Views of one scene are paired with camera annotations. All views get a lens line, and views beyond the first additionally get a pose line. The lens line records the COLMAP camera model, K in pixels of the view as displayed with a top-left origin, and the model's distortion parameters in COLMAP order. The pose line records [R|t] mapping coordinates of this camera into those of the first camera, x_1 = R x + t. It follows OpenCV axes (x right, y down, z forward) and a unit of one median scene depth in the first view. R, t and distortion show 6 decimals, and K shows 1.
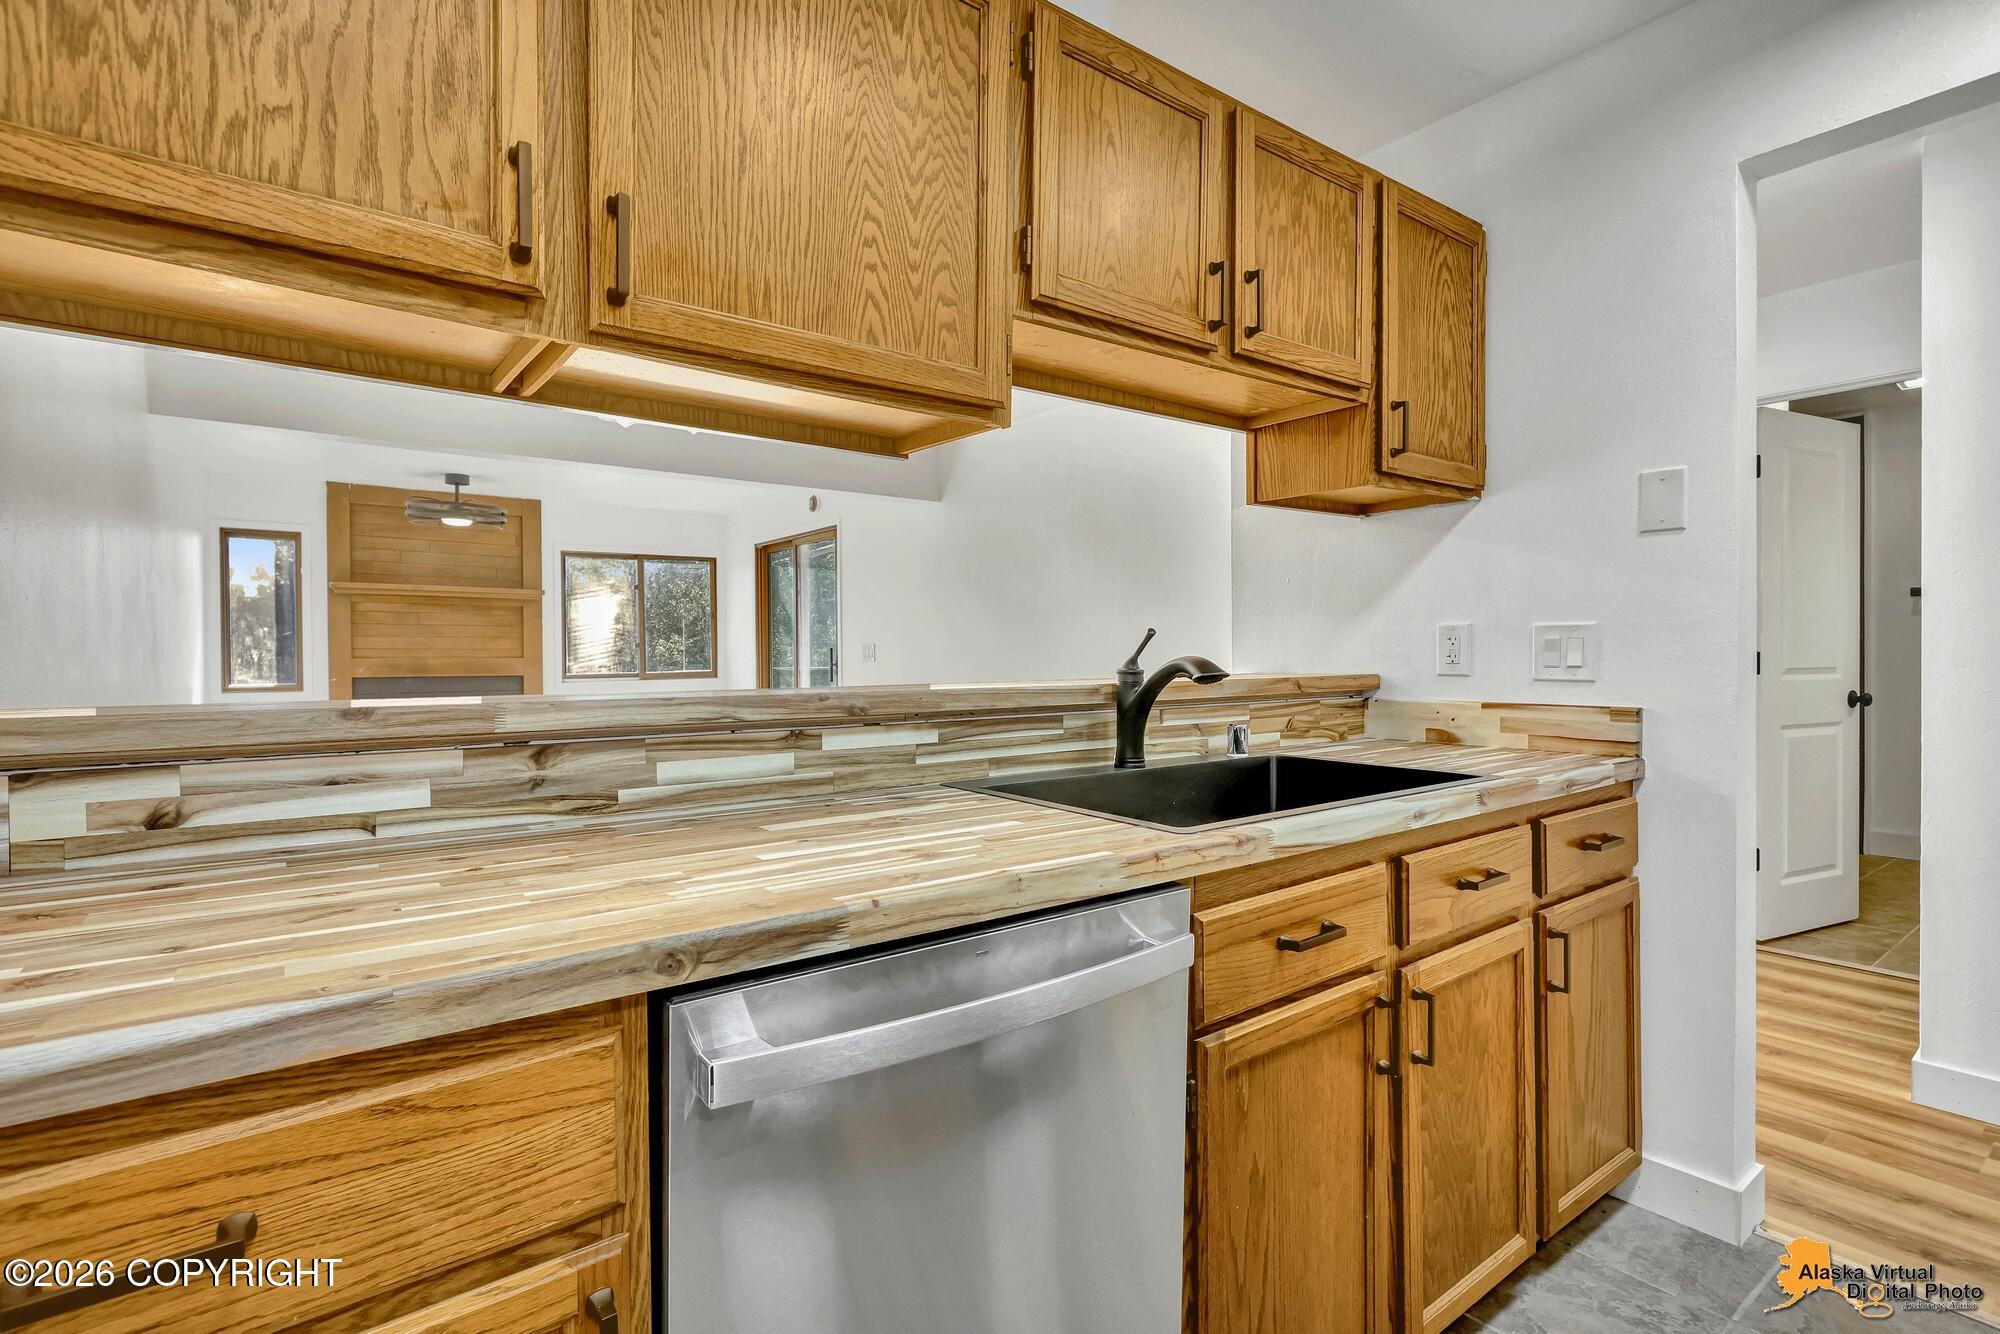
lens RADIAL K [[962.0, 0, 1000.1], [0, 962.0, 671.0], [0, 0, 1]] dist [0.020083, 0.000052]
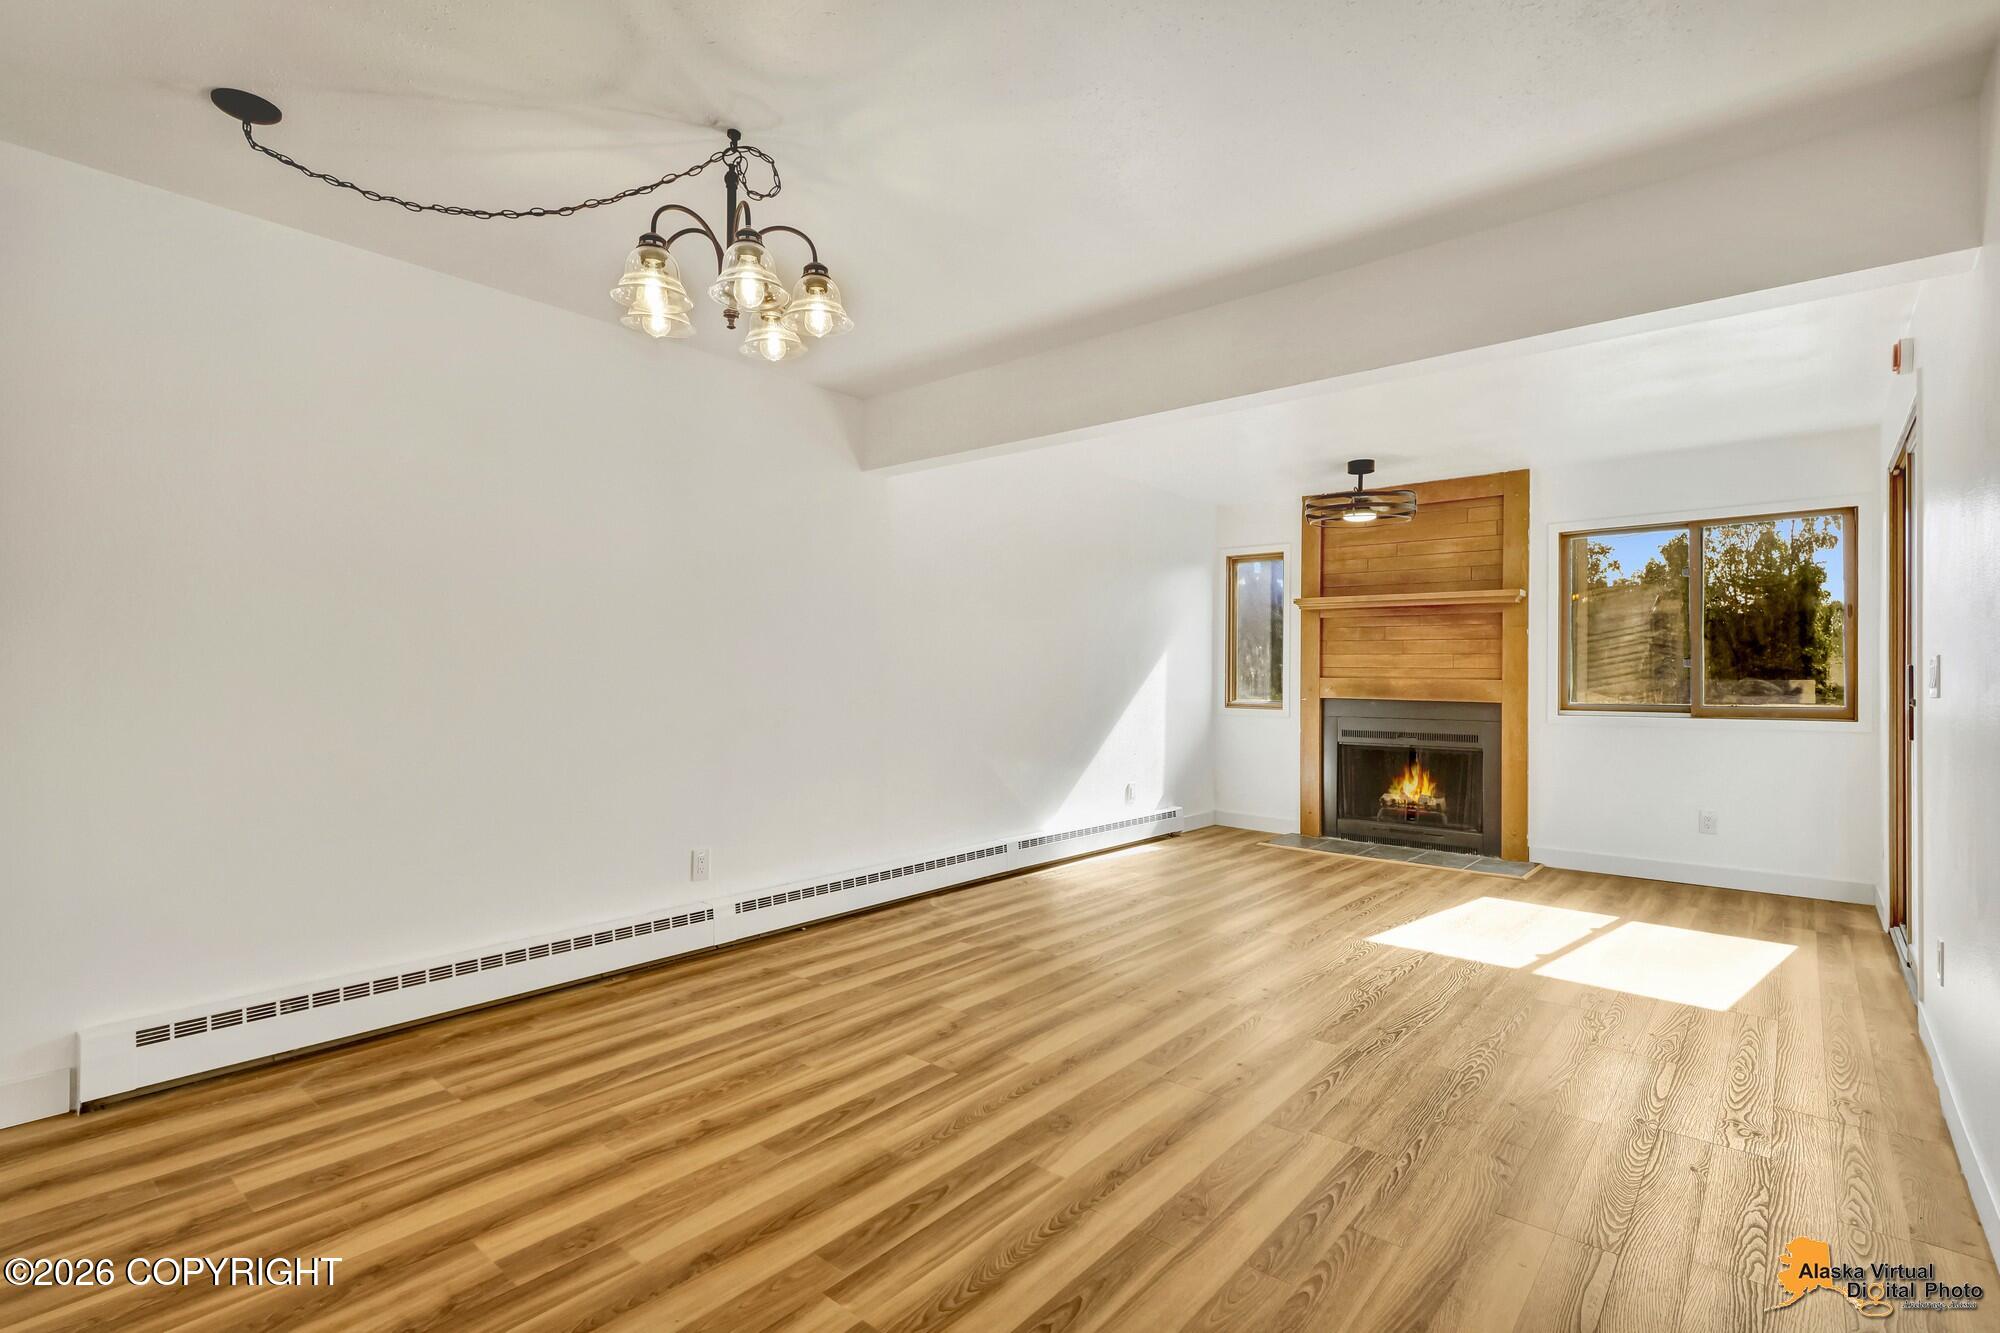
lens RADIAL K [[962.0, 0, 995.7], [0, 962.0, 674.0], [0, 0, 1]] dist [0.020083, 0.000052]
pose [[0.218415, 0.007919, -0.975824, 0.180416], [-0.025018, 0.999684, 0.002513, -0.010571], [0.975535, 0.023865, 0.218544, 0.475168]]
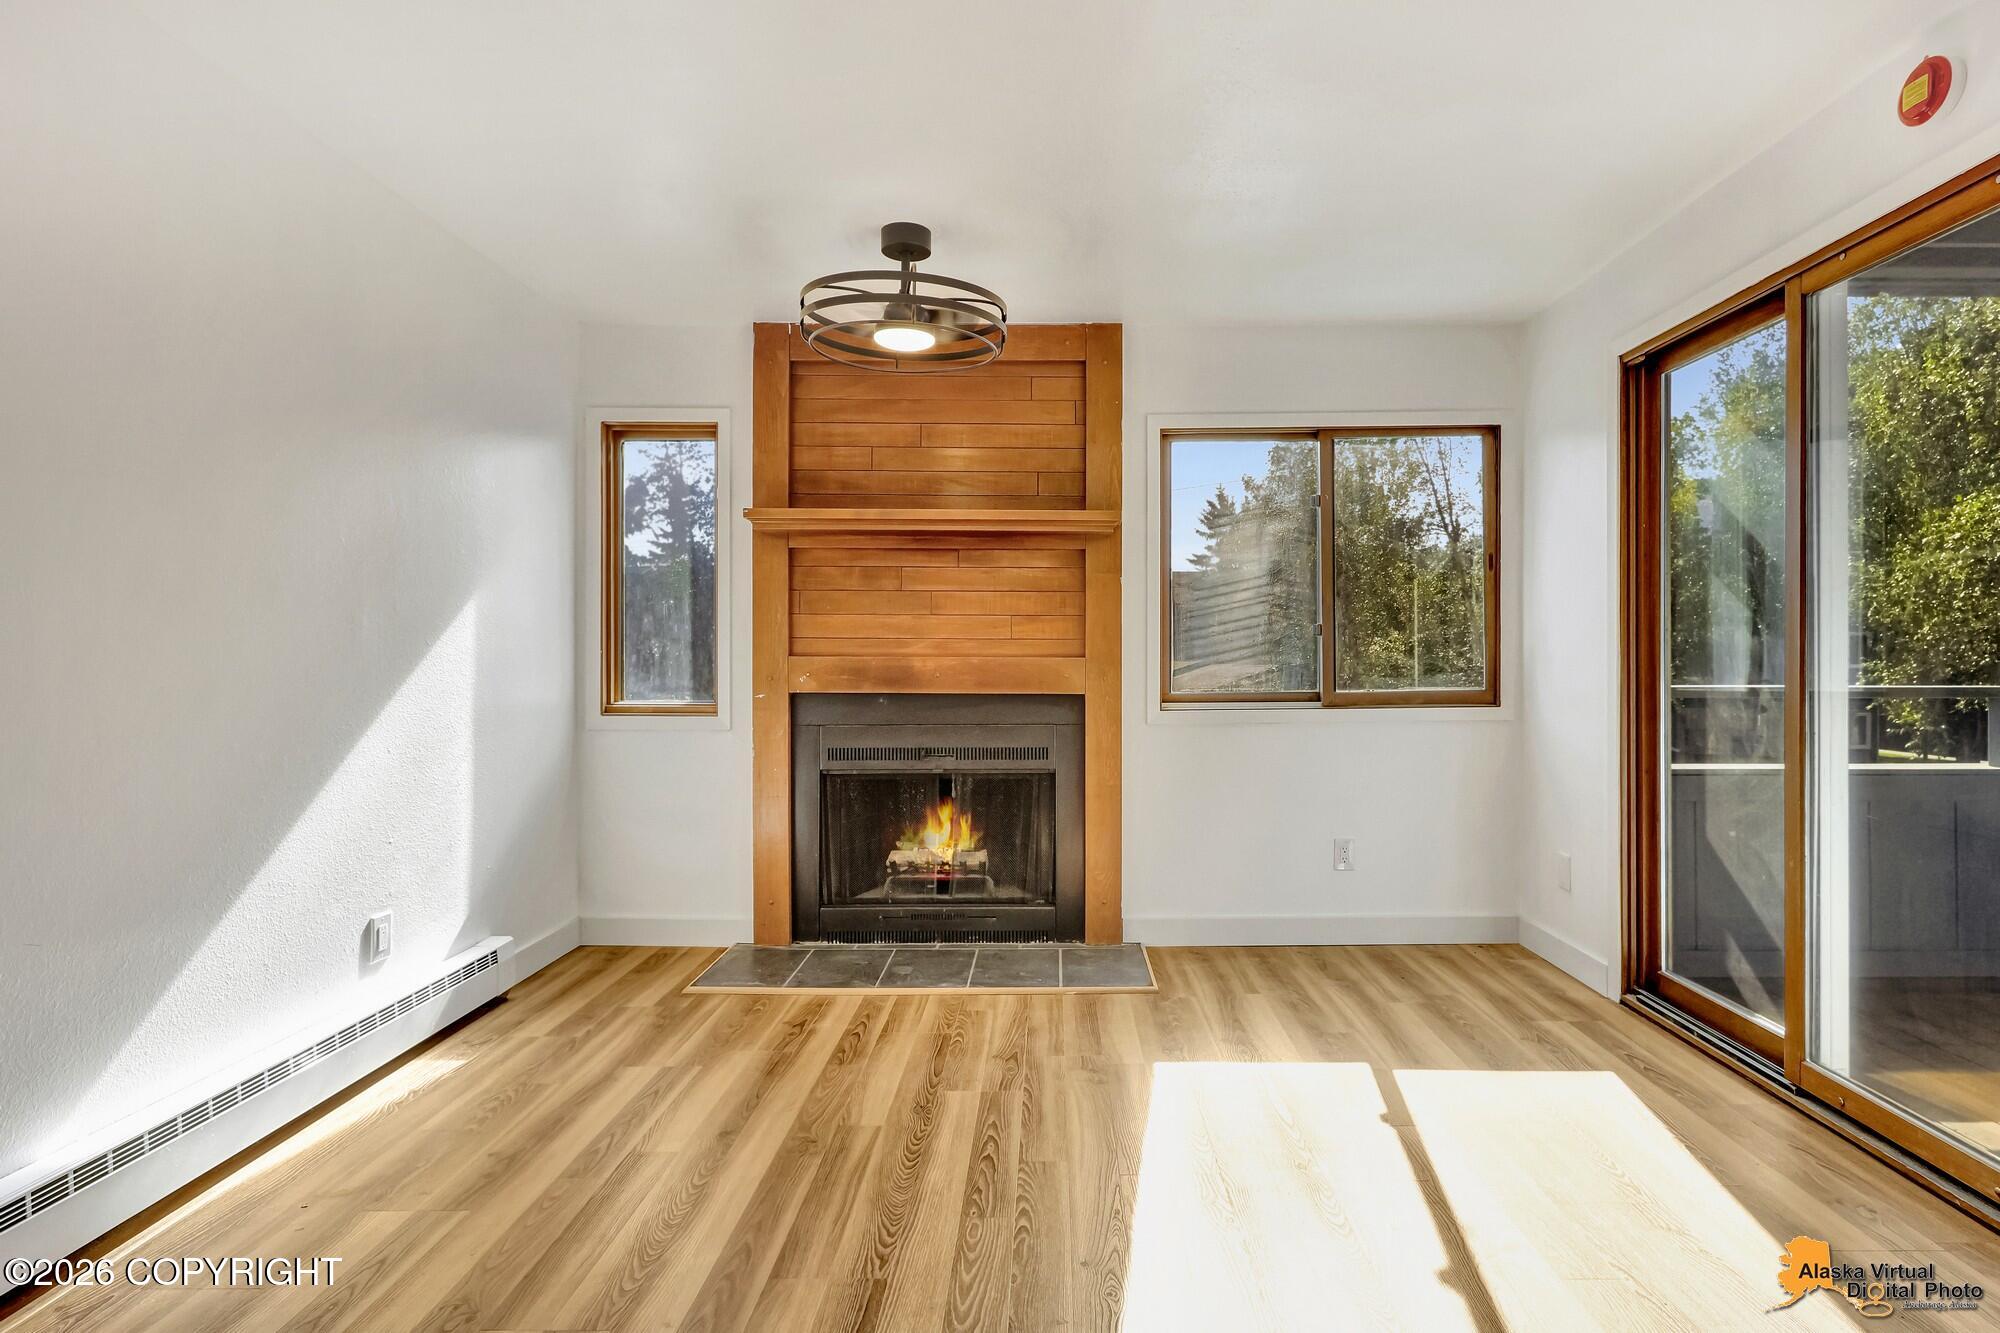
lens RADIAL K [[1021.2, 0, 1062.4], [0, 1021.2, 655.0], [0, 0, 1]] dist [0.010378, -0.002598]
pose [[0.801680, 0.003801, -0.597741, -0.215831], [-0.014063, 0.999823, -0.012504, -0.008524], [0.597587, 0.018431, 0.801592, 0.634135]]
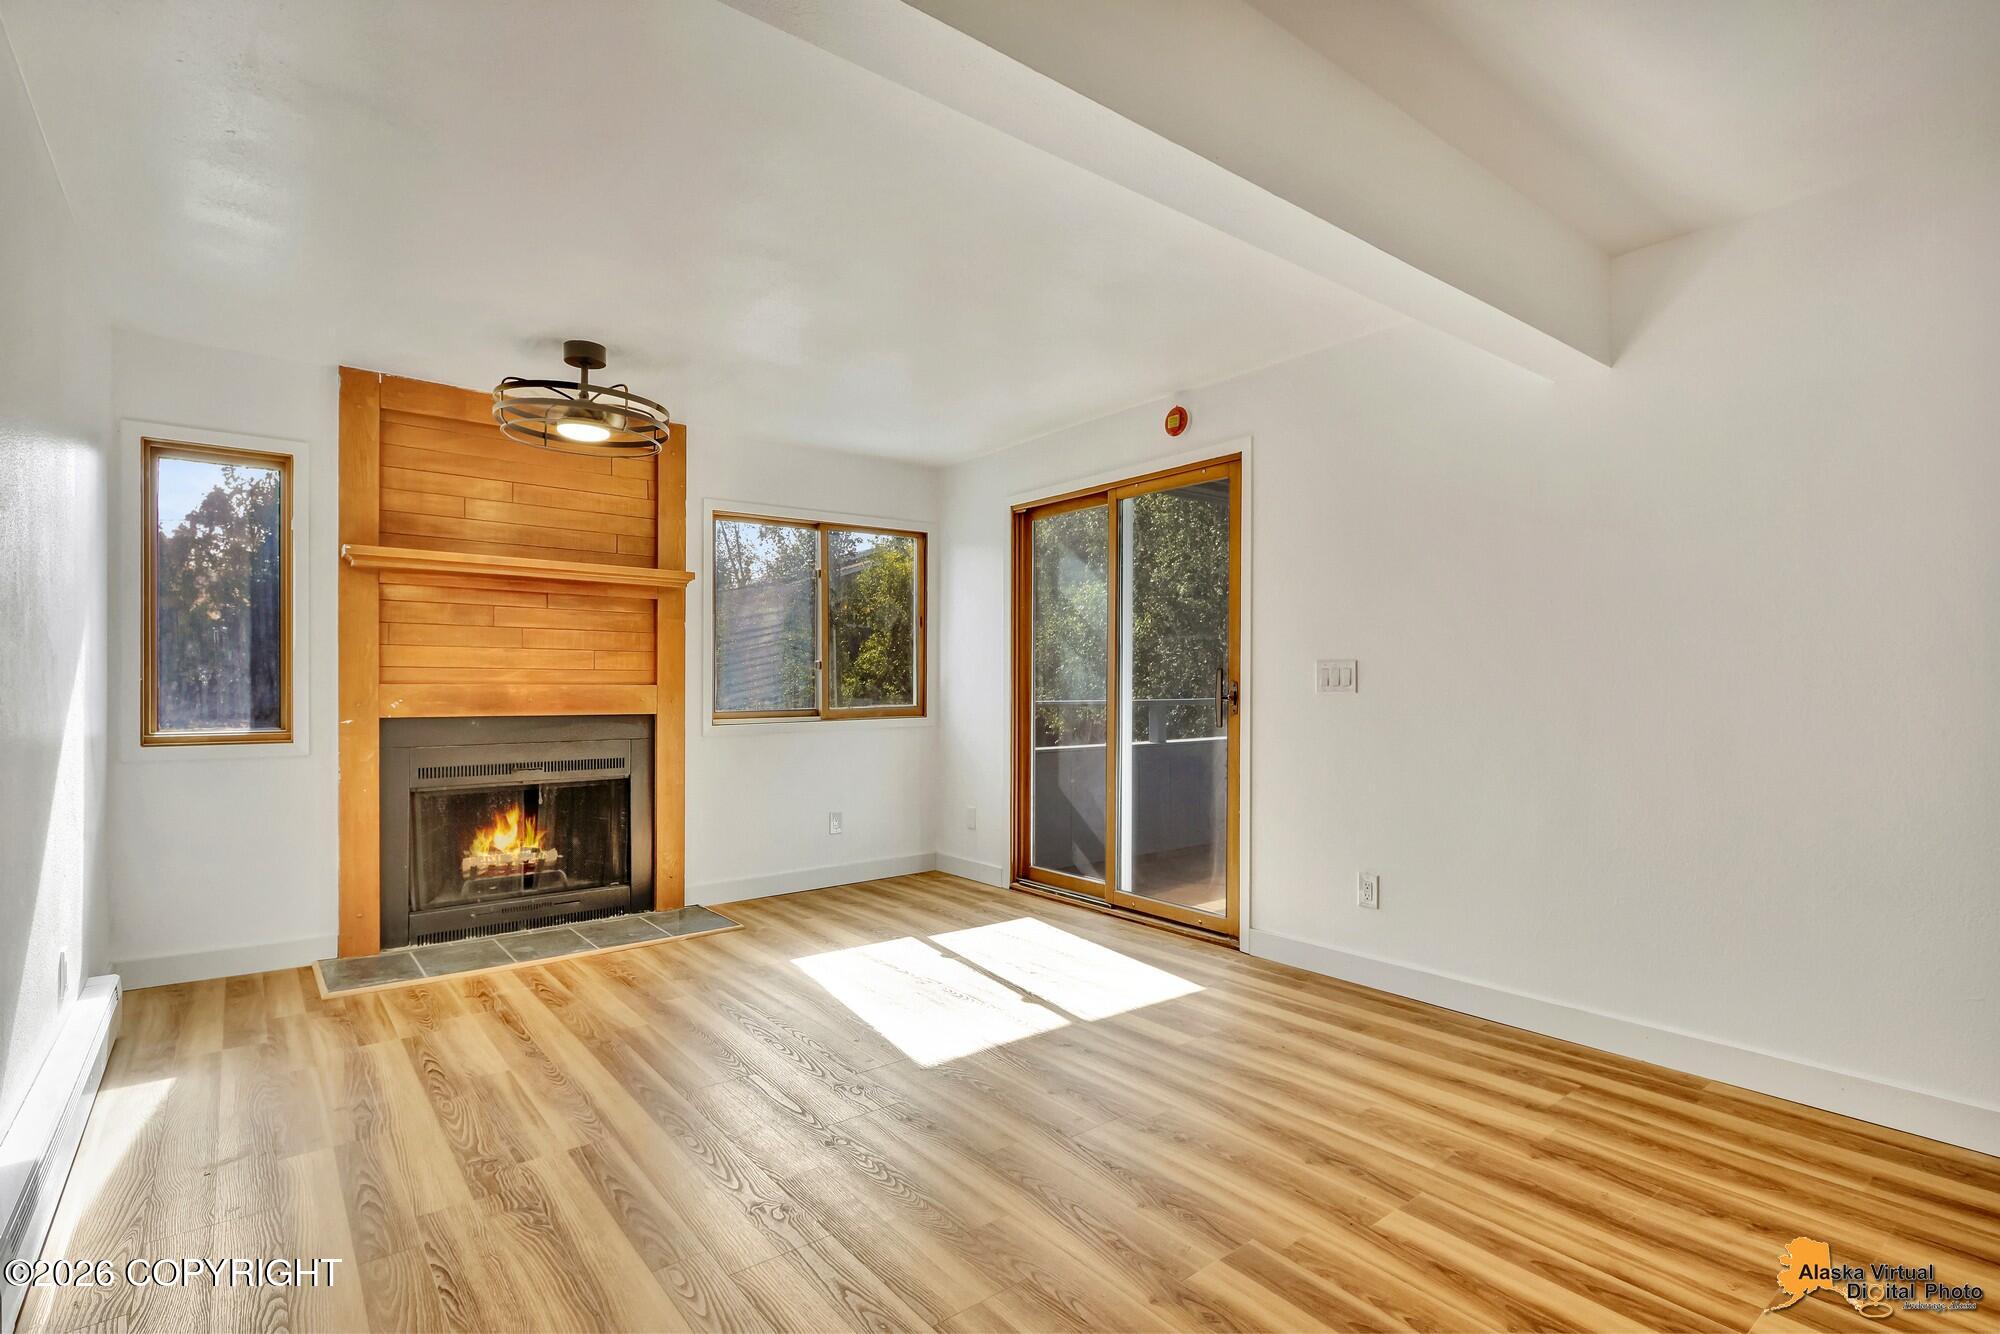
lens RADIAL K [[962.0, 0, 987.2], [0, 962.0, 688.7], [0, 0, 1]] dist [0.020083, 0.000052]
pose [[0.999801, 0.004731, 0.019368, -0.321214], [-0.004479, 0.999905, -0.013039, -0.004136], [-0.019428, 0.012949, 0.999727, 0.424343]]
